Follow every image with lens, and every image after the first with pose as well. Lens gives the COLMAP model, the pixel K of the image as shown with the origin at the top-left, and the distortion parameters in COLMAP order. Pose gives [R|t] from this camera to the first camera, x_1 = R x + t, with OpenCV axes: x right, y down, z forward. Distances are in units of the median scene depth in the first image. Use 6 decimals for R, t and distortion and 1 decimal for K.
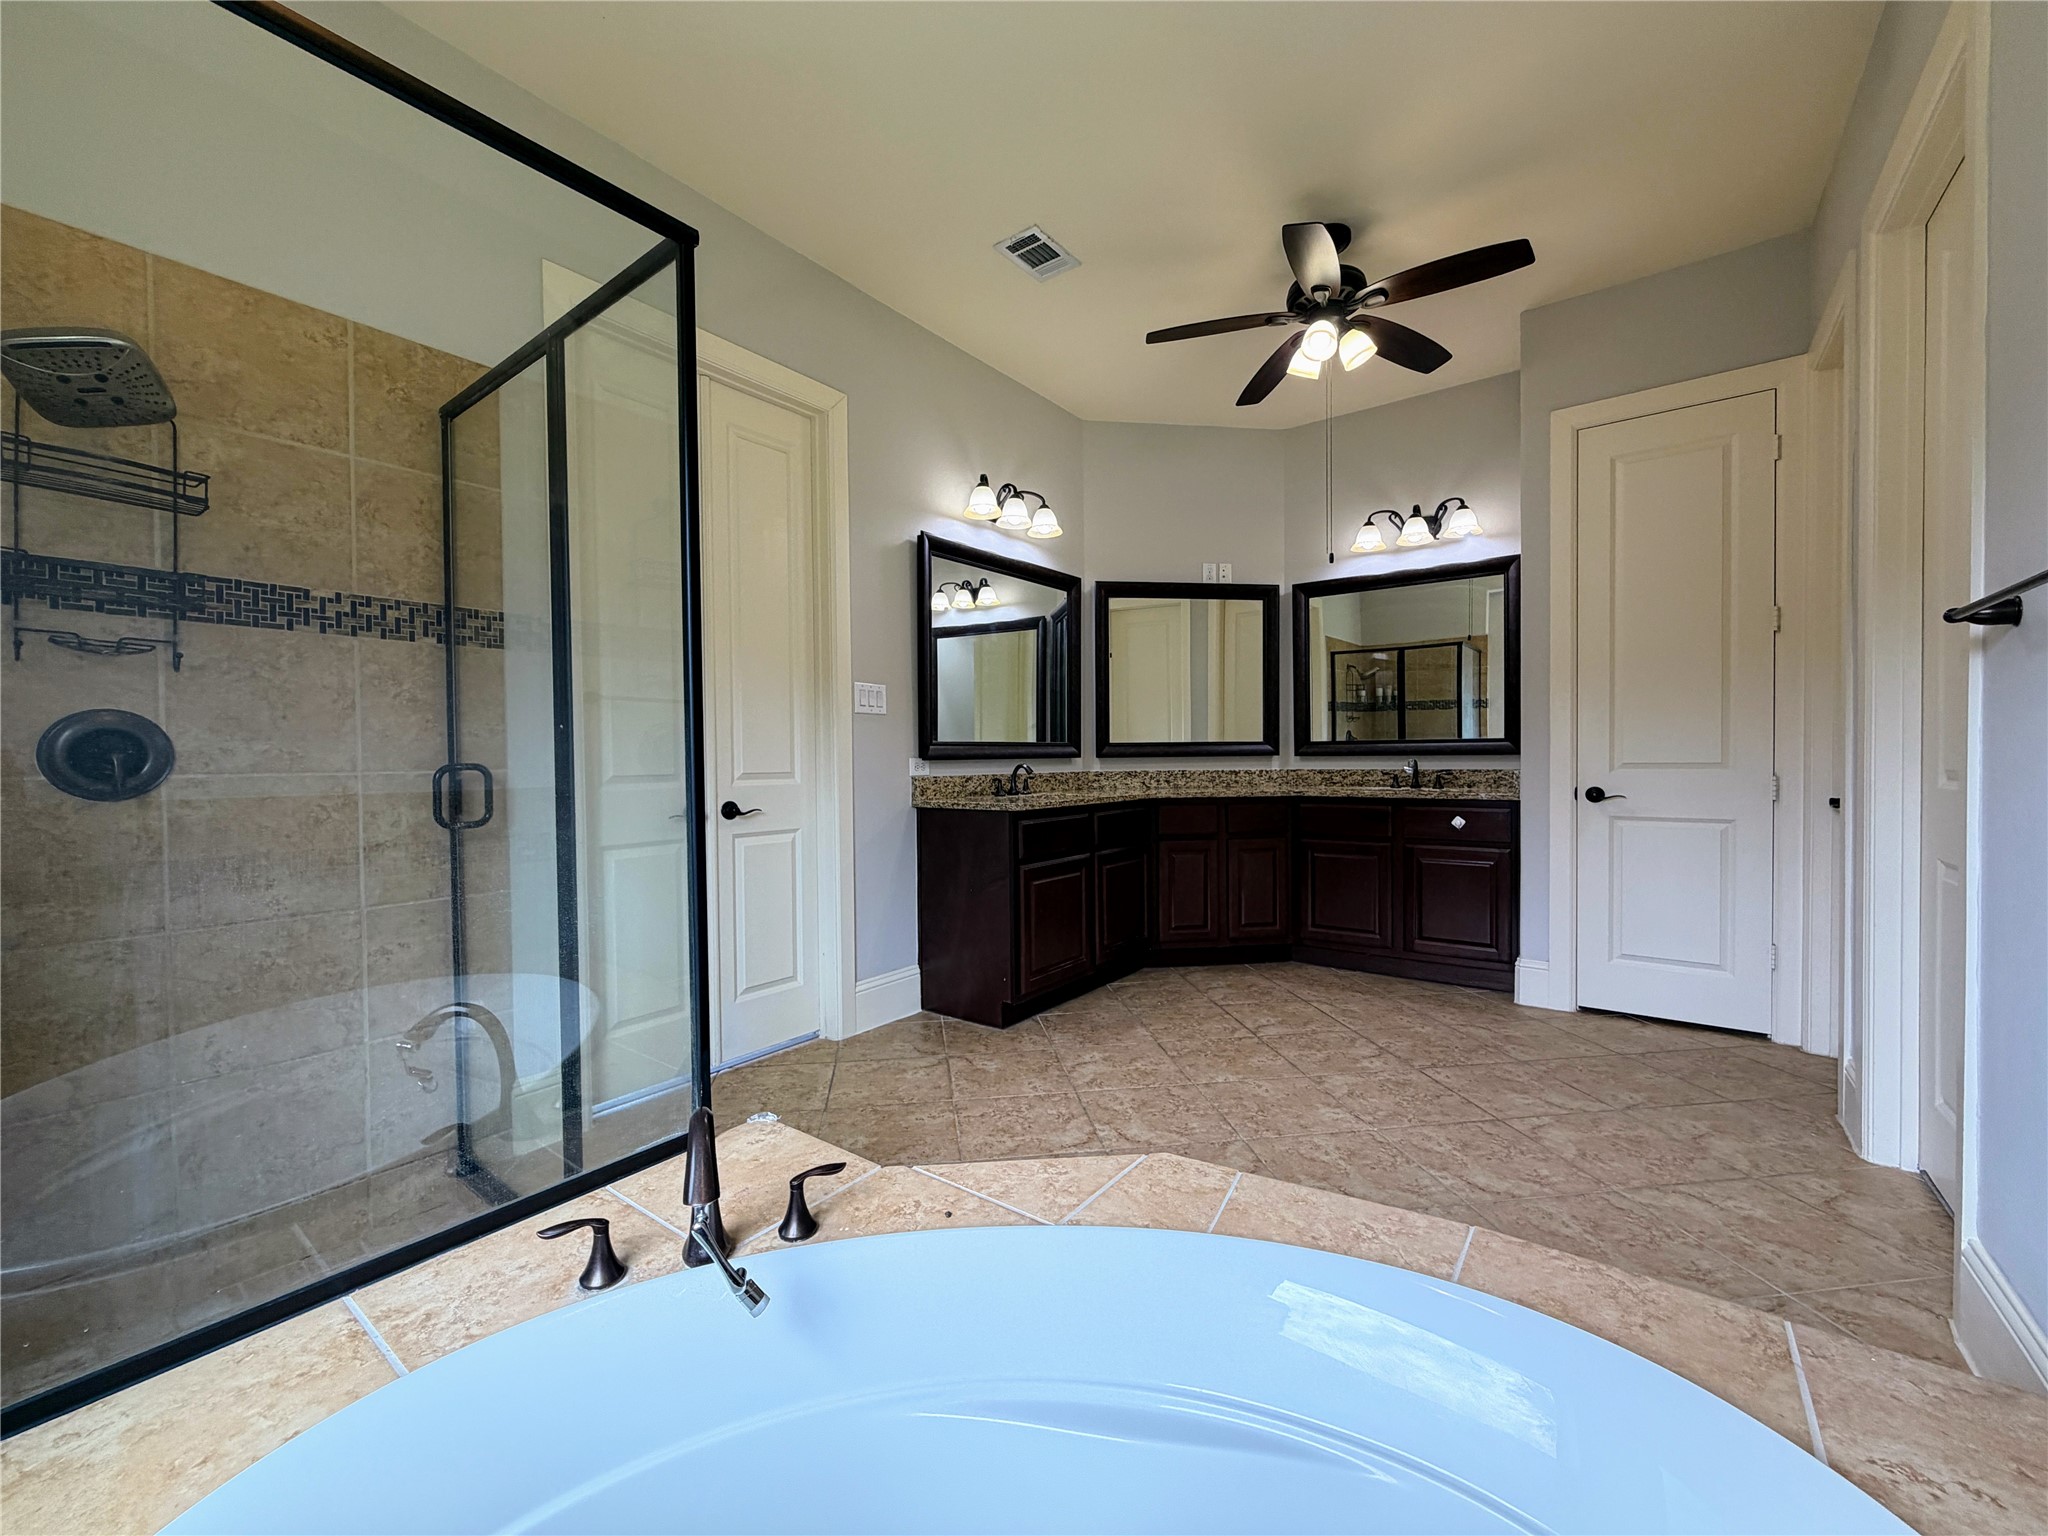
lens RADIAL K [[819.6, 0, 1024.4], [0, 819.6, 770.0], [0, 0, 1]] dist [0.000372, -0.000175]
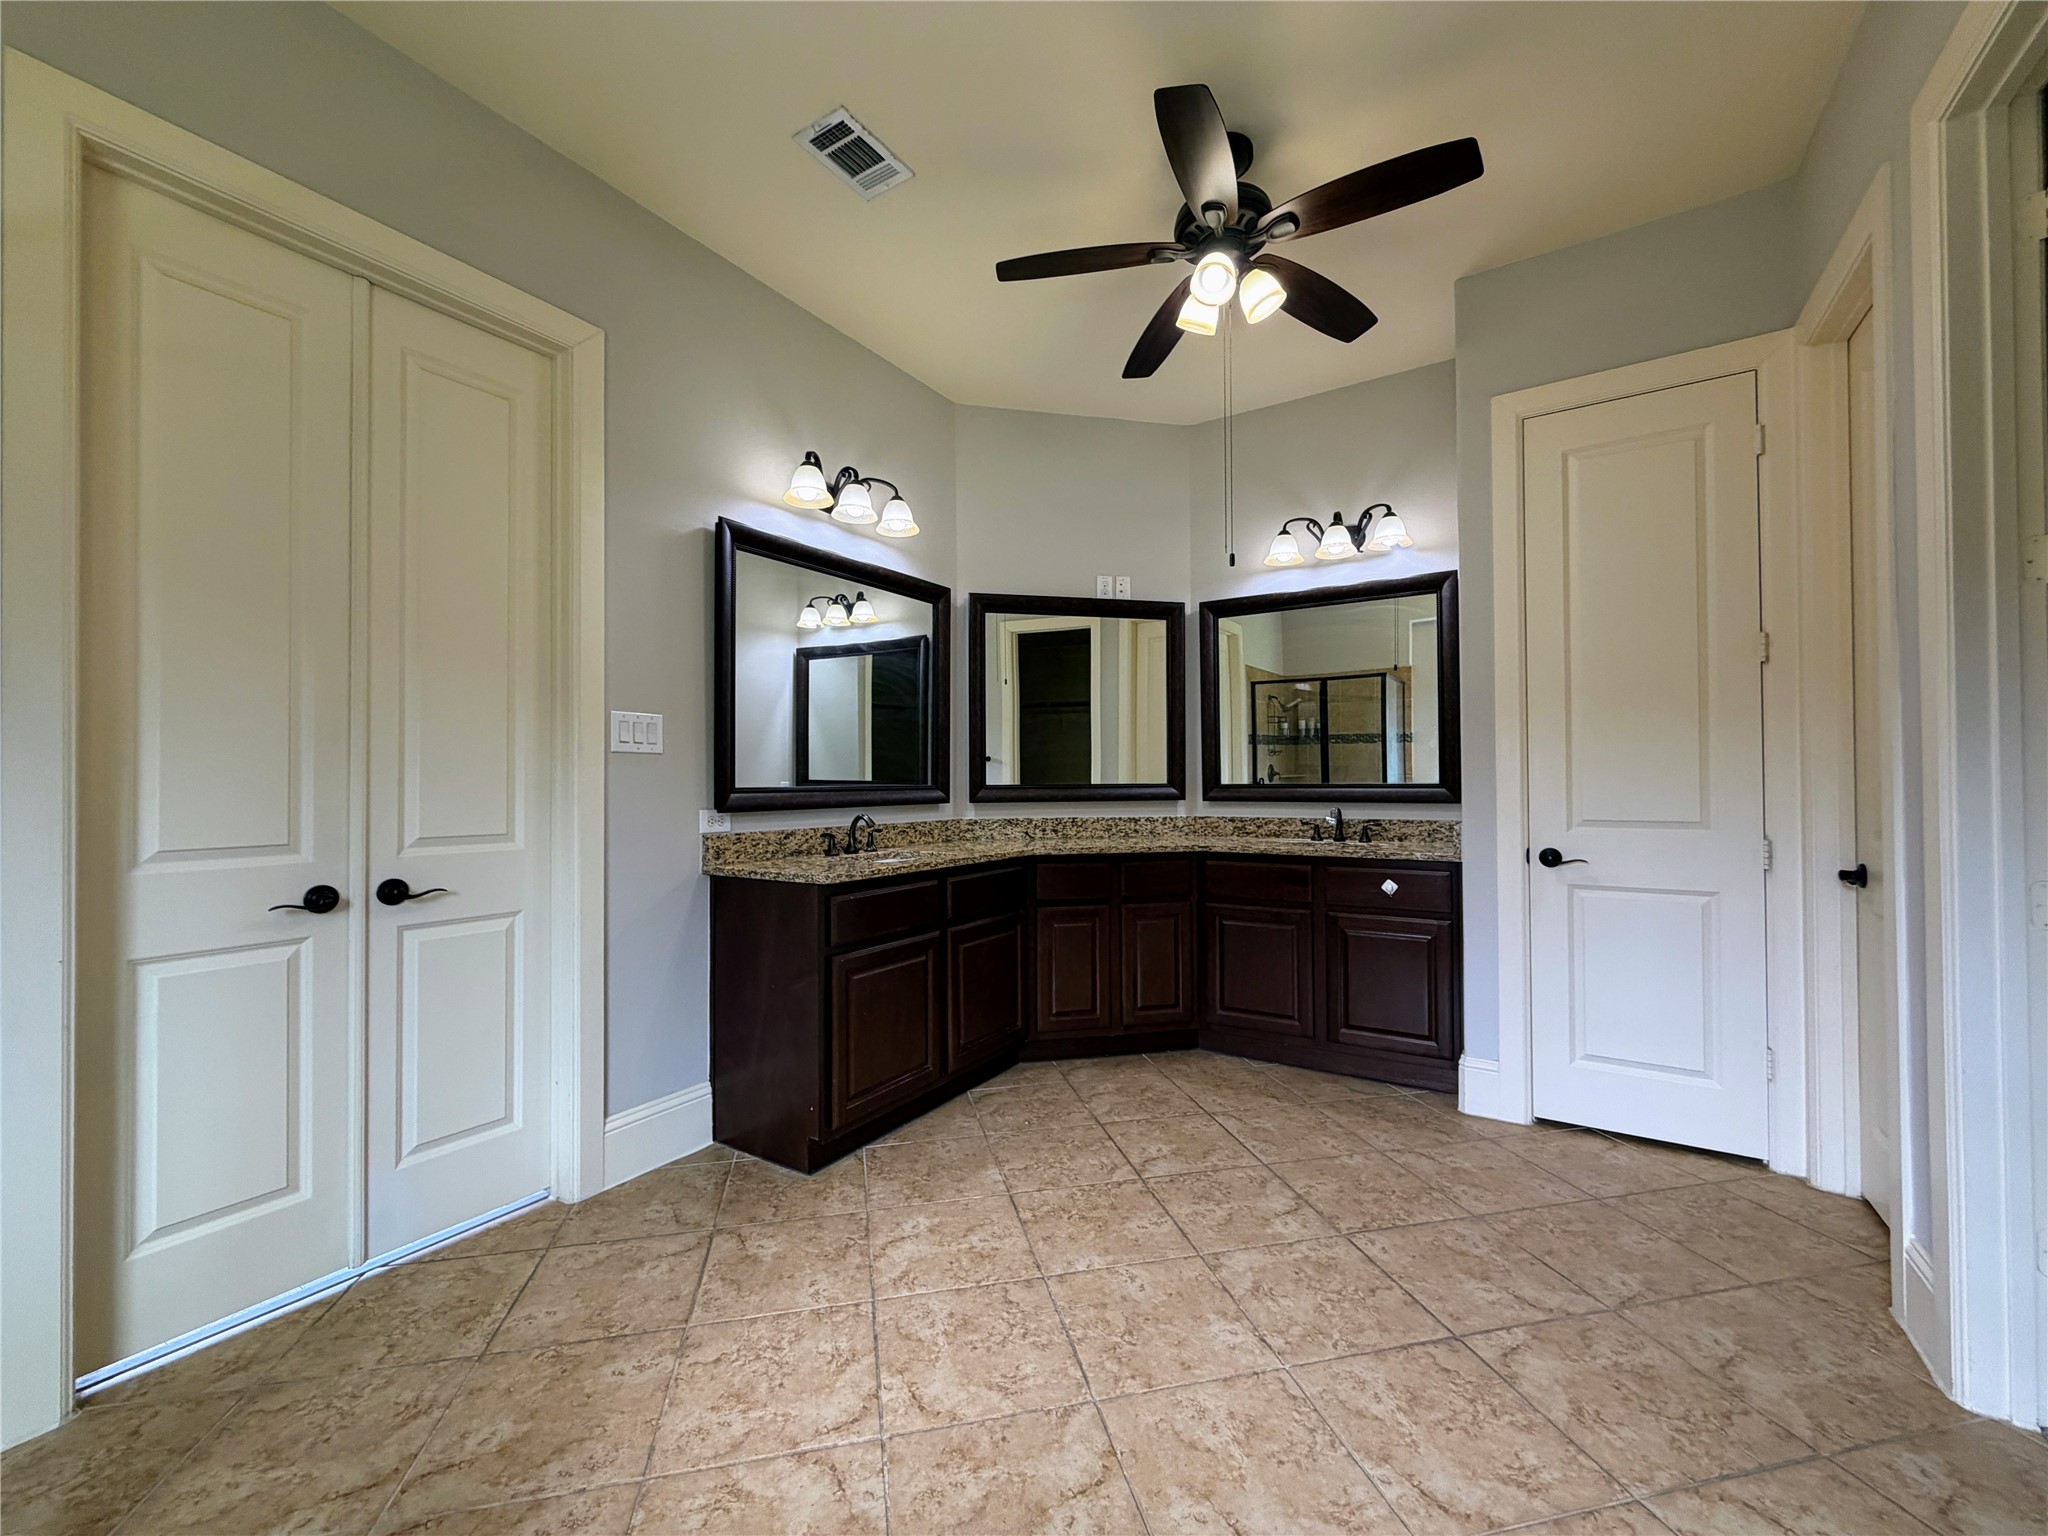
lens RADIAL K [[819.6, 0, 1025.6], [0, 819.6, 769.9], [0, 0, 1]] dist [0.000372, -0.000175]
pose [[0.996852, 0.005766, 0.079071, 0.110016], [-0.003198, 0.999465, -0.032560, -0.030306], [-0.079217, 0.032204, 0.996337, 0.227851]]
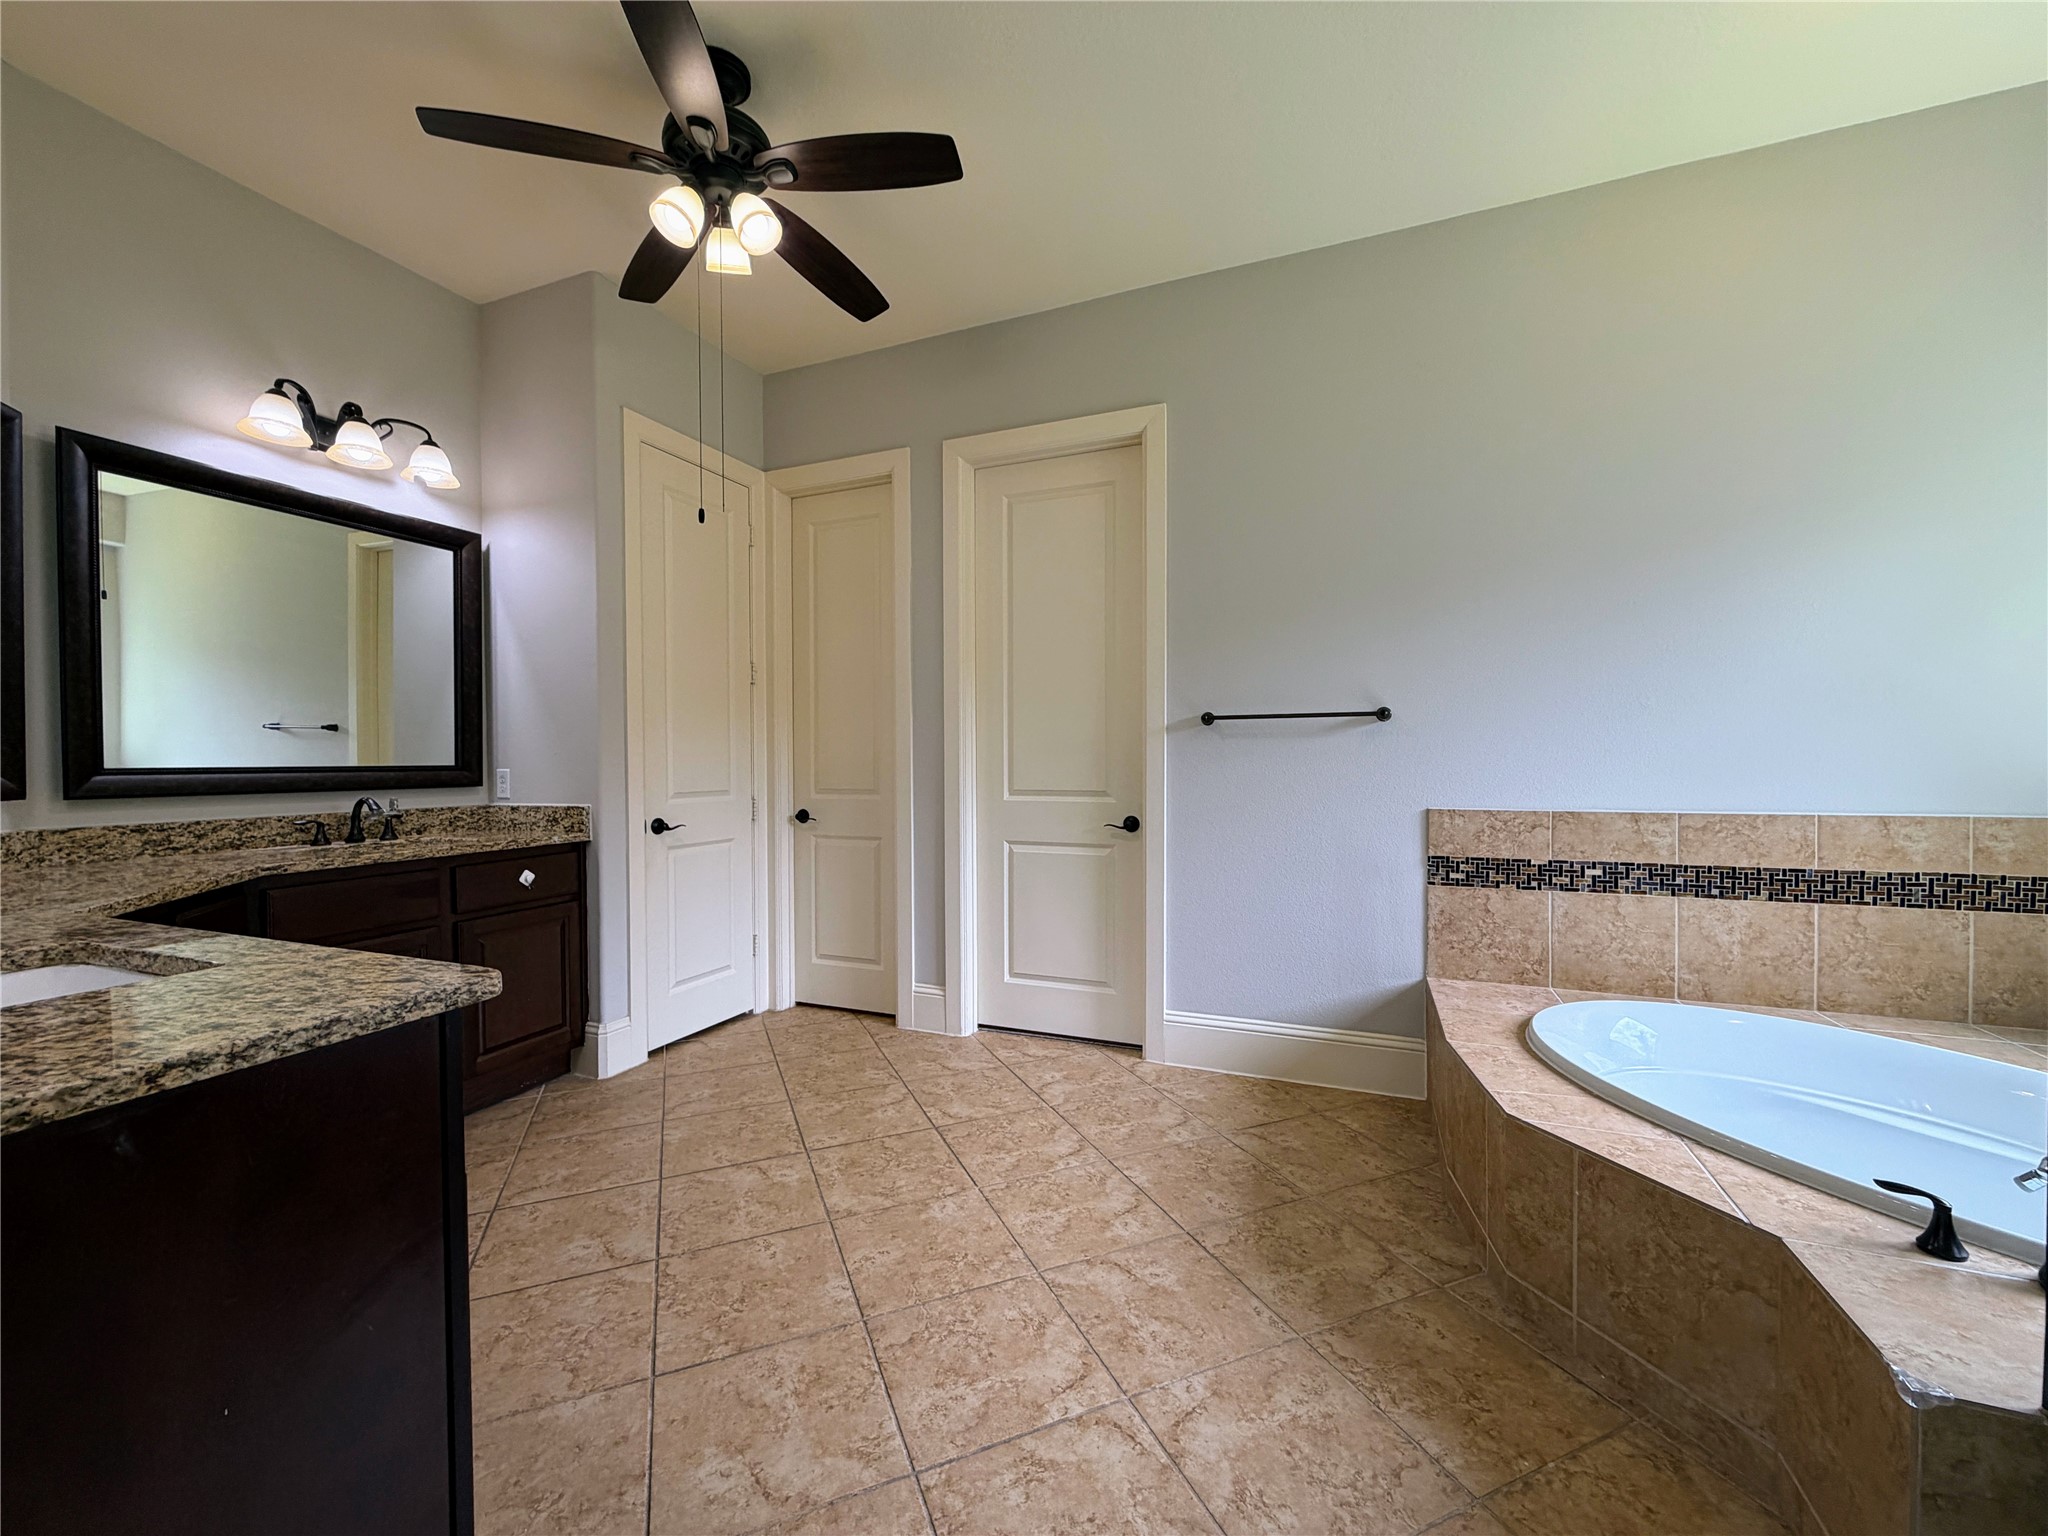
lens RADIAL K [[819.6, 0, 1012.2], [0, 819.6, 771.8], [0, 0, 1]] dist [0.000372, -0.000175]
pose [[-0.251213, -0.002244, 0.967929, -0.357548], [0.025765, 0.999627, 0.009004, -0.033332], [-0.967589, 0.027201, -0.251062, 0.863470]]
